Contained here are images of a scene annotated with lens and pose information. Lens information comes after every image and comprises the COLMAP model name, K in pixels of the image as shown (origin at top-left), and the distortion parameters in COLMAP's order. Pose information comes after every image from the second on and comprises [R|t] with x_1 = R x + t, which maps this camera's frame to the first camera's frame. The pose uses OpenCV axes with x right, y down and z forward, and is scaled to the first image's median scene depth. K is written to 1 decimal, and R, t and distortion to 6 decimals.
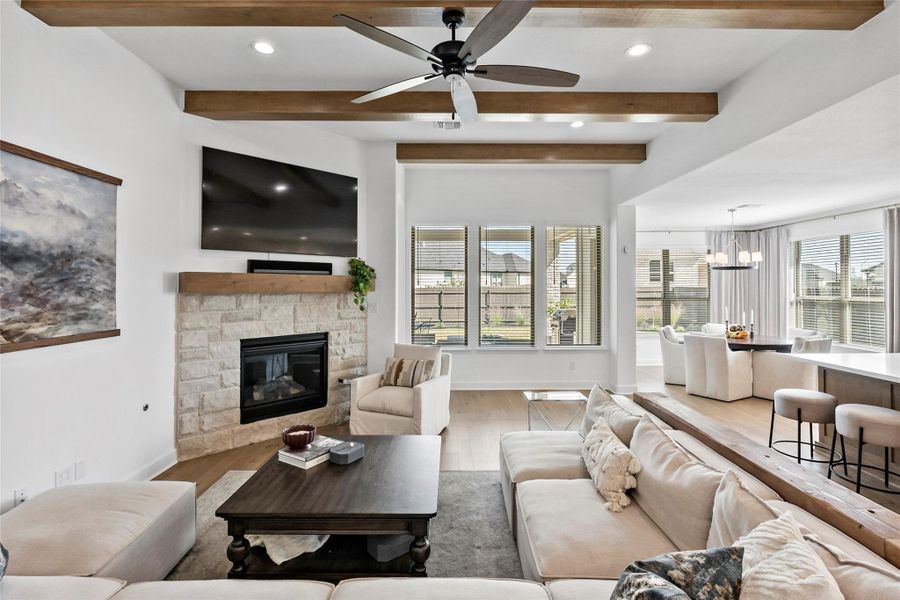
lens RADIAL K [[422.2, 0, 449.5], [0, 422.2, 279.7], [0, 0, 1]] dist [-0.001877, -0.000256]
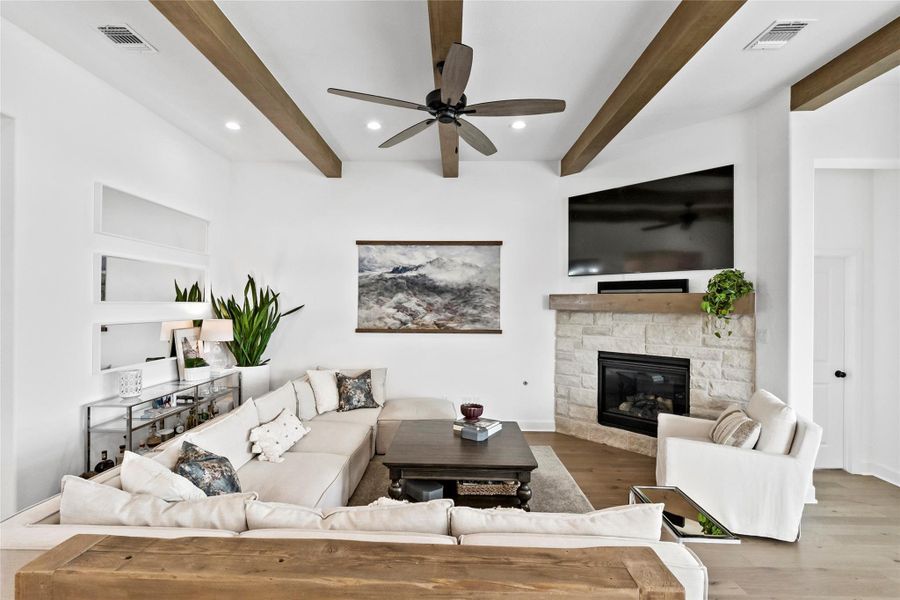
lens RADIAL K [[417.3, 0, 444.6], [0, 417.3, 302.8], [0, 0, 1]] dist [-0.003400, -0.000389]
pose [[-0.030376, -0.002802, -0.999535, 0.738692], [0.009766, 0.999948, -0.003100, 0.009390], [0.999491, -0.009856, -0.030347, 0.677464]]
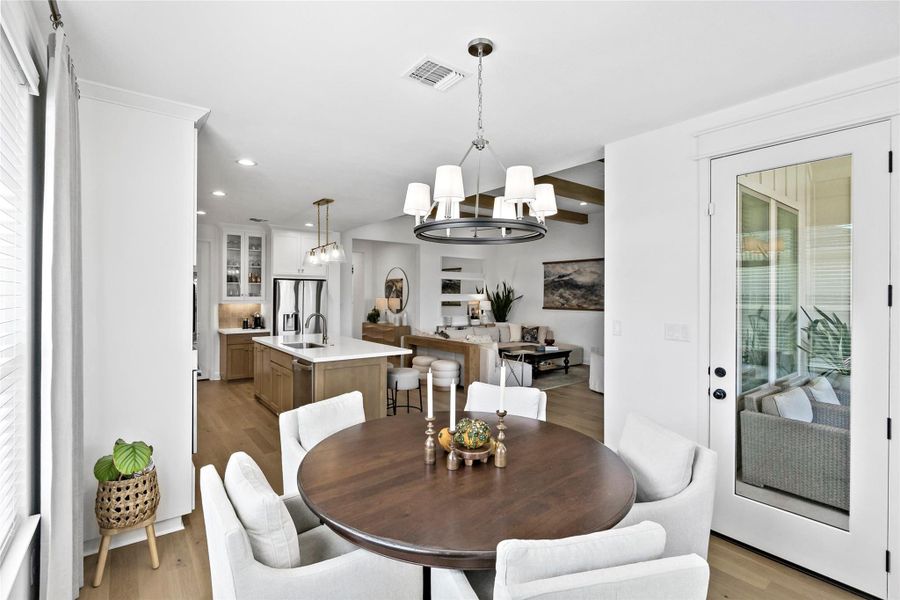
lens RADIAL K [[418.5, 0, 447.3], [0, 418.5, 295.4], [0, 0, 1]] dist [-0.000155, -0.000109]
pose [[-0.797217, -0.001333, -0.603691, 1.524515], [0.006065, 0.999929, -0.010217, 0.036421], [0.603662, -0.011806, -0.797153, 2.158822]]
